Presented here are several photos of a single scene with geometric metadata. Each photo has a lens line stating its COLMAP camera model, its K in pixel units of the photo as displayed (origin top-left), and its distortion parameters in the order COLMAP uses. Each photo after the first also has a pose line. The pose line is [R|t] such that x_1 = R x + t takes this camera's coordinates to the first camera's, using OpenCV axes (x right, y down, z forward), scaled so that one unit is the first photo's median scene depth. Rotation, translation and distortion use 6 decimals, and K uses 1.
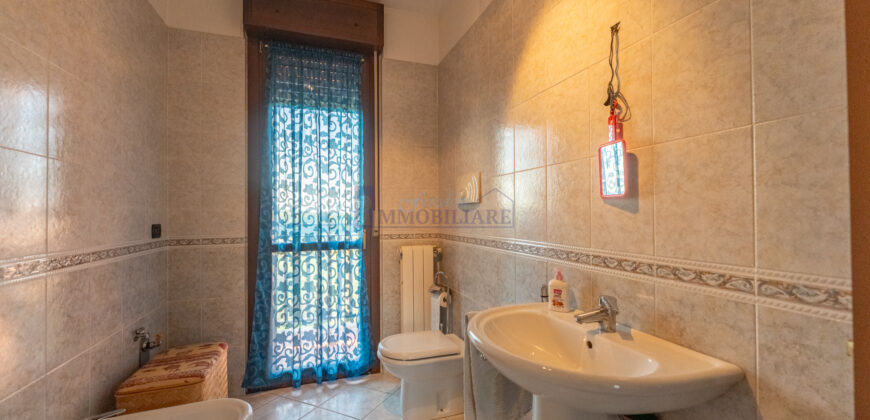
lens RADIAL K [[347.1, 0, 433.9], [0, 347.1, 210.4], [0, 0, 1]] dist [0.000356, -0.000119]
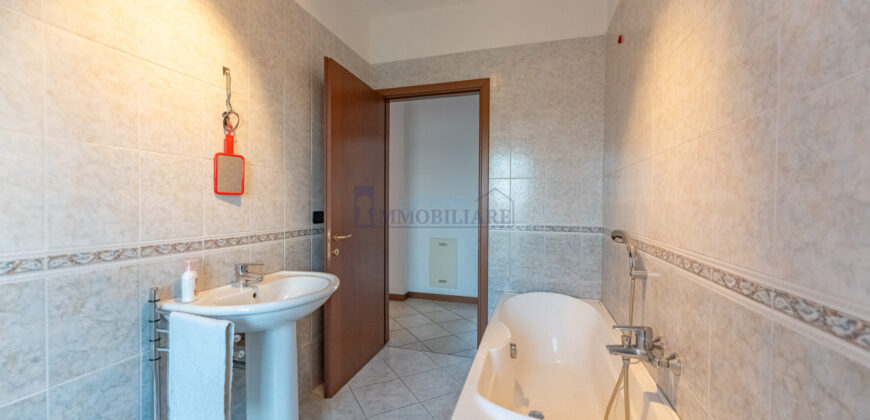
lens RADIAL K [[347.1, 0, 433.9], [0, 347.1, 210.4], [0, 0, 1]] dist [0.000356, -0.000119]
pose [[-0.797242, -0.056101, 0.601047, -0.878065], [-0.052284, 0.998348, 0.023834, -0.046876], [-0.601391, -0.012424, -0.798858, 1.444959]]
